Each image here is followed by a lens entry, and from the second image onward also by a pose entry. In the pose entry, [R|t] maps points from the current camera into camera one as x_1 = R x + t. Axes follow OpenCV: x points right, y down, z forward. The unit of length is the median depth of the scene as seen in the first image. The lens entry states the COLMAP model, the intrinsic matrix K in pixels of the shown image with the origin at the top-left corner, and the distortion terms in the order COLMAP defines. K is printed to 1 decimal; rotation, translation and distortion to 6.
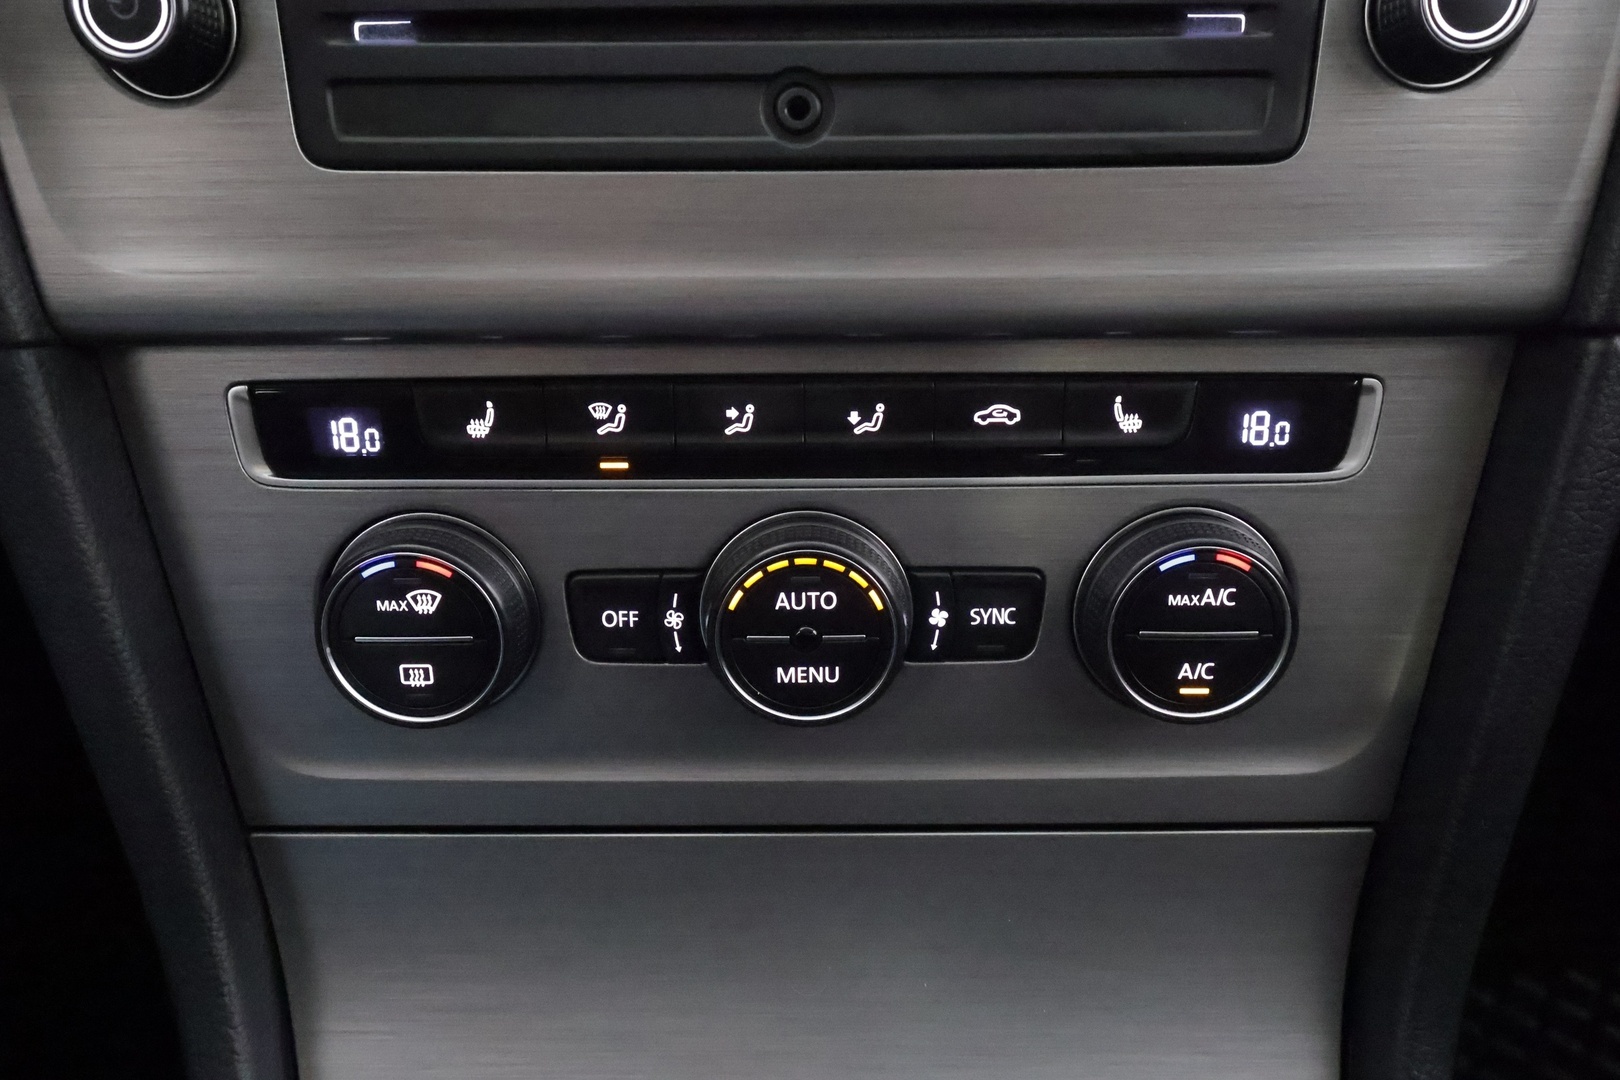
lens RADIAL K [[1172.5, 0, 811.5], [0, 1172.5, 548.8], [0, 0, 1]] dist [-0.007592, 0.013082]
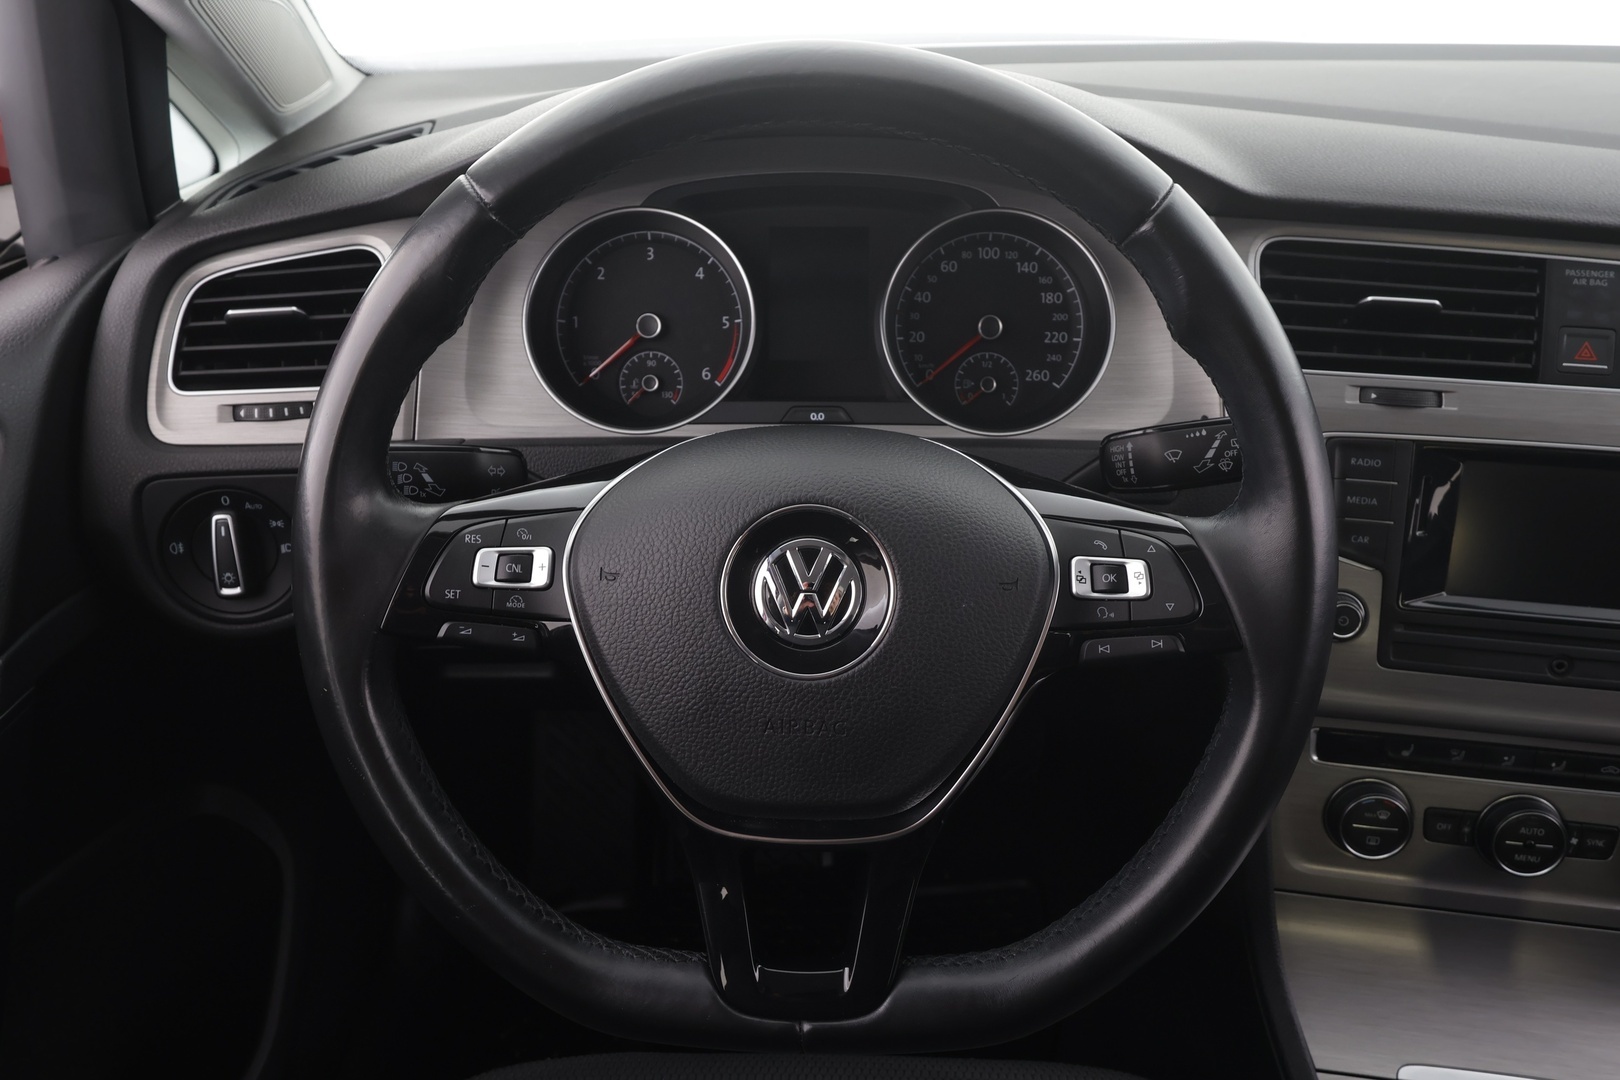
lens RADIAL K [[1216.2, 0, 812.0], [0, 1216.2, 549.2], [0, 0, 1]] dist [-0.011970, 0.019240]
pose [[0.987858, 0.086642, -0.128954, -1.336071], [-0.094733, 0.993813, -0.057980, -0.281668], [0.123132, 0.069493, 0.989954, -2.019831]]
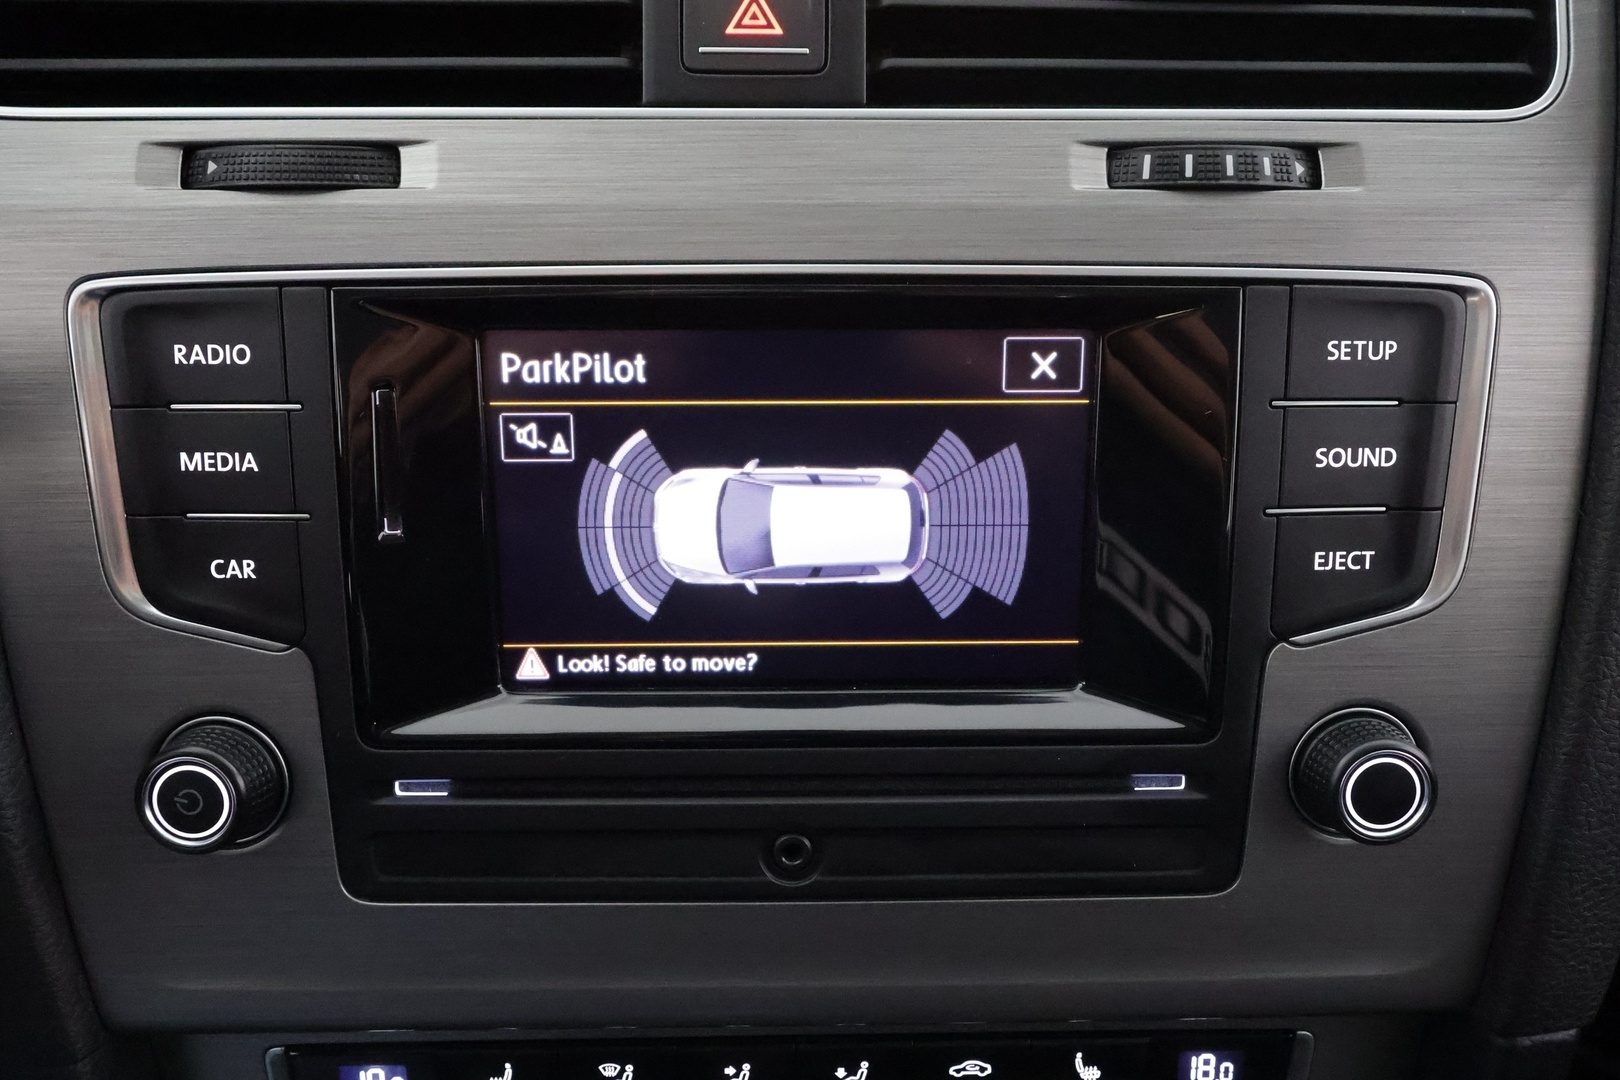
lens RADIAL K [[1107.3, 0, 812.2], [0, 1107.3, 534.7], [0, 0, 1]] dist [0.003689, -0.004000]
pose [[0.999693, -0.000140, 0.024795, -0.016316], [0.001864, 0.997579, -0.069513, -0.543429], [-0.024725, 0.069538, 0.997273, -0.072901]]
